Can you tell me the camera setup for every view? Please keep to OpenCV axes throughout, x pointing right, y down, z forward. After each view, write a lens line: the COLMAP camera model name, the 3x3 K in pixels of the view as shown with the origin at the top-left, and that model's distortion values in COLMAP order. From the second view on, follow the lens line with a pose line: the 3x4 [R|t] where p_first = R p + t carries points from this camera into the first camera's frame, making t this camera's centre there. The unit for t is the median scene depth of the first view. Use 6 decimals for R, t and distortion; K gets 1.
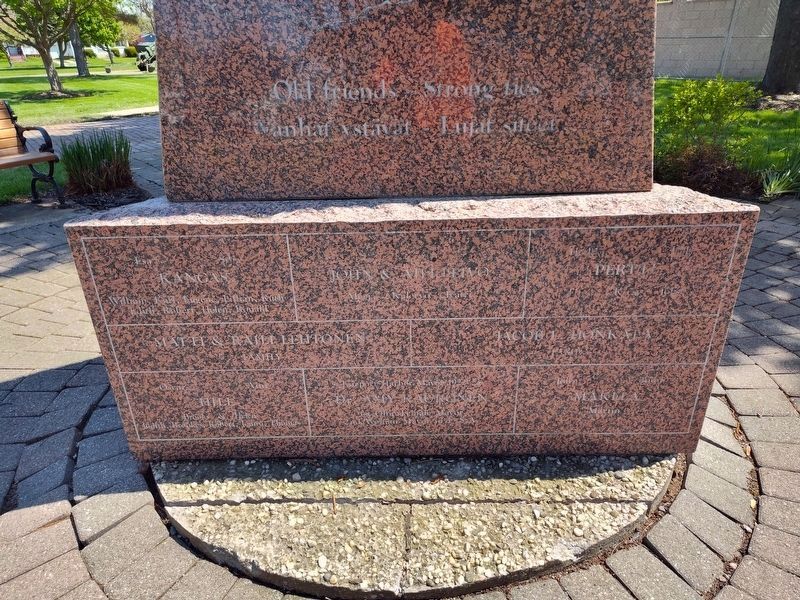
lens RADIAL K [[552.6, 0, 400.7], [0, 552.6, 297.5], [0, 0, 1]] dist [0.043154, -0.039077]
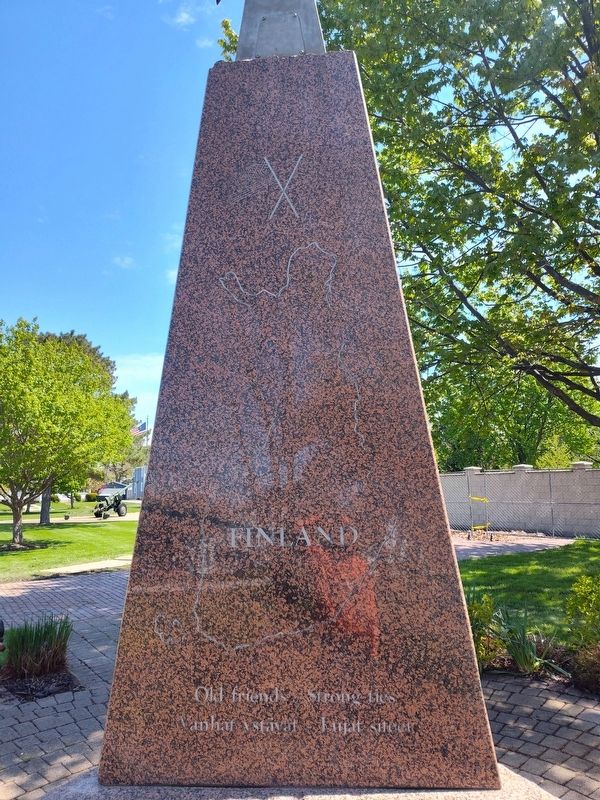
lens RADIAL K [[552.6, 0, 302.3], [0, 552.6, 401.5], [0, 0, 1]] dist [0.043154, -0.039077]
pose [[0.998317, -0.008008, -0.057437, 0.109001], [-0.024855, 0.835768, -0.548520, -0.225253], [0.052397, 0.549024, 0.834162, -0.478966]]
